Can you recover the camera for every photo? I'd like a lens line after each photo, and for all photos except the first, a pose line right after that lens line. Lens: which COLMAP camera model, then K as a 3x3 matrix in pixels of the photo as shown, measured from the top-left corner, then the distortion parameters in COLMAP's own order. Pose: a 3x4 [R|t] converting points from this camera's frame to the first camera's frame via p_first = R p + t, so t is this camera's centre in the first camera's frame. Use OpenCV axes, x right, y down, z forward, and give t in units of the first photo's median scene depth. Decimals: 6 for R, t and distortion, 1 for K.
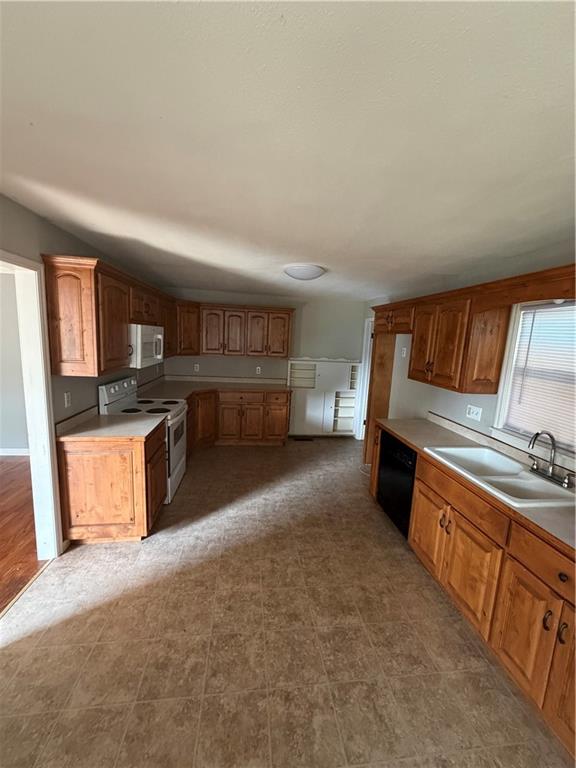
lens RADIAL K [[308.0, 0, 287.5], [0, 308.0, 384.6], [0, 0, 1]] dist [-0.000486, 0.000701]
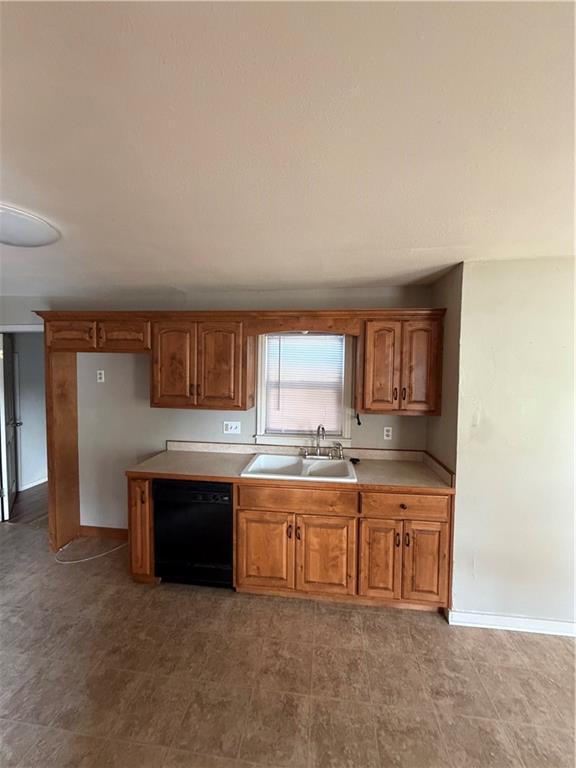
lens RADIAL K [[308.0, 0, 289.0], [0, 308.0, 382.2], [0, 0, 1]] dist [-0.000486, 0.000701]
pose [[0.247244, -0.090855, 0.964684, -0.424823], [0.145625, 0.987770, 0.055706, -0.110822], [-0.957948, 0.126709, 0.257451, 0.610034]]
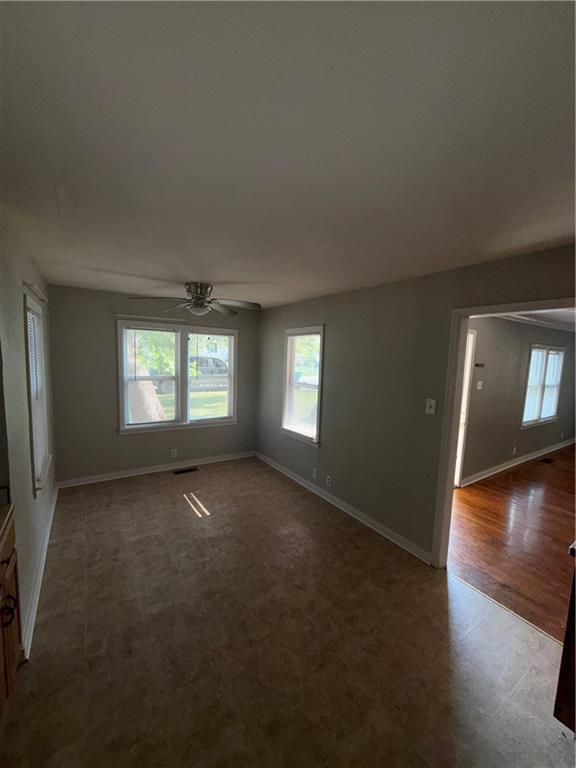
lens RADIAL K [[308.0, 0, 288.7], [0, 308.0, 384.5], [0, 0, 1]] dist [-0.000486, 0.000701]
pose [[-0.895940, -0.035263, -0.442772, 0.294145], [-0.144300, 0.965881, 0.215064, -0.183431], [0.420081, 0.256576, -0.870460, 1.226900]]
